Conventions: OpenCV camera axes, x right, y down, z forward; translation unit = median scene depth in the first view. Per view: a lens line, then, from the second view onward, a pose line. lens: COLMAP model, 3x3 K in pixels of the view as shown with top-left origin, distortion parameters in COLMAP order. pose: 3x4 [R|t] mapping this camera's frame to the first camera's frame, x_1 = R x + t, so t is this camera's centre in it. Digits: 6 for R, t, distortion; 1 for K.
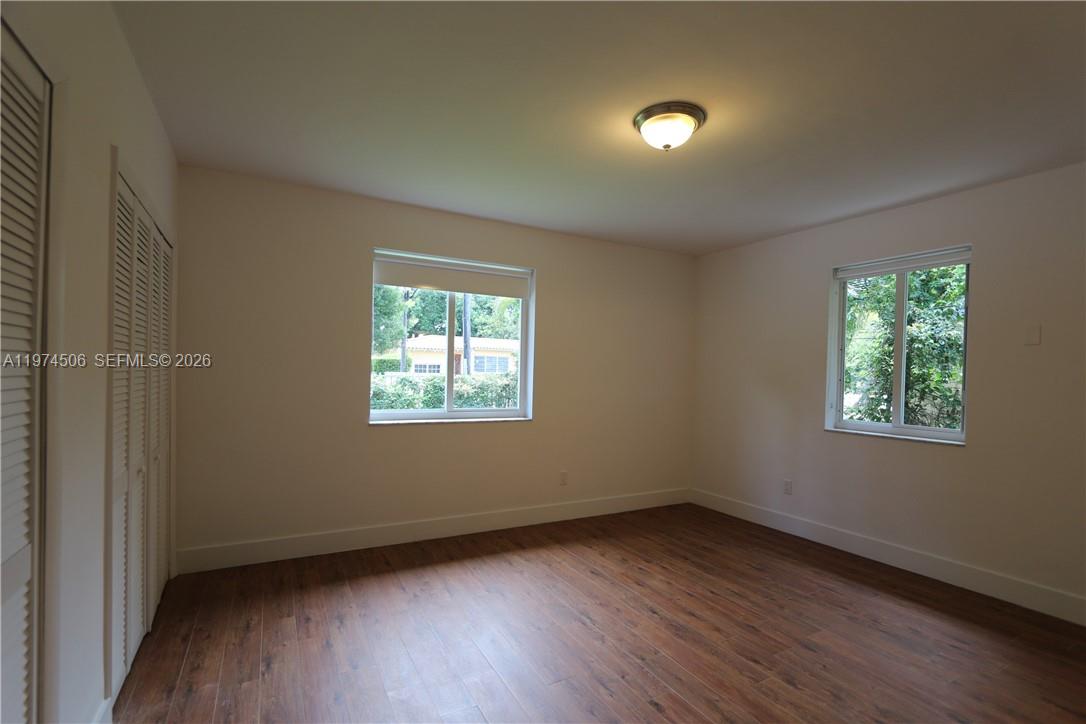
lens RADIAL K [[500.4, 0, 550.9], [0, 500.4, 376.9], [0, 0, 1]] dist [-0.016355, 0.001710]
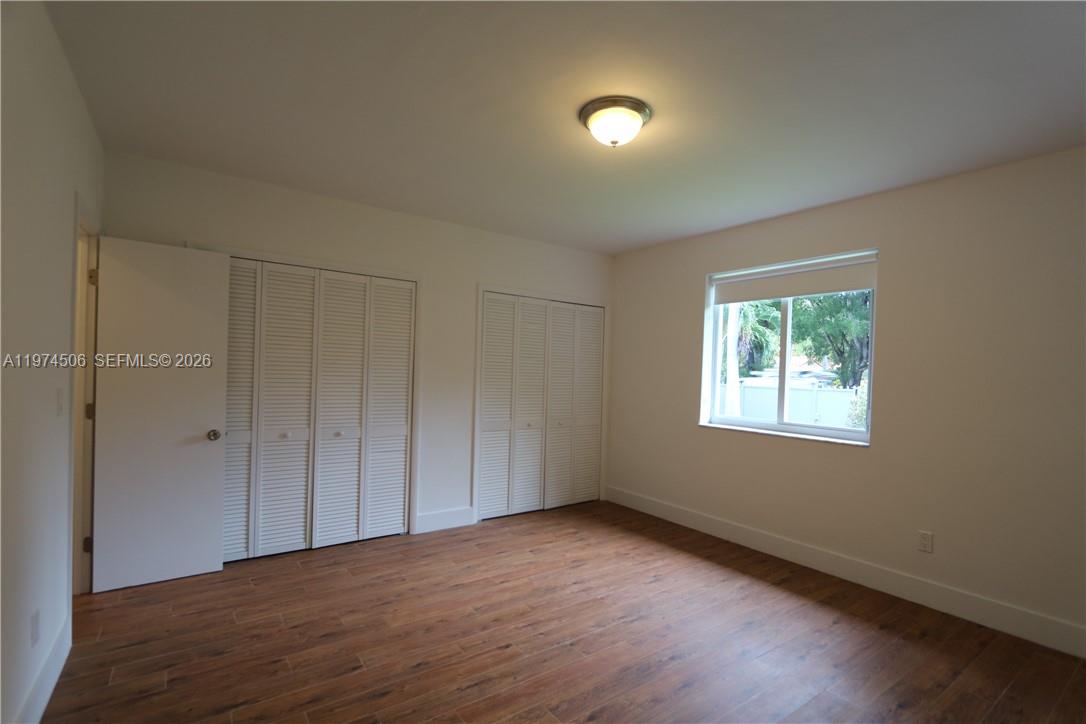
lens RADIAL K [[500.4, 0, 550.9], [0, 500.4, 376.9], [0, 0, 1]] dist [-0.016355, 0.001710]
pose [[0.100890, -0.014113, -0.994797, 0.903697], [-0.030334, 0.999391, -0.017254, 0.012515], [0.994435, 0.031917, 0.100400, 0.604221]]
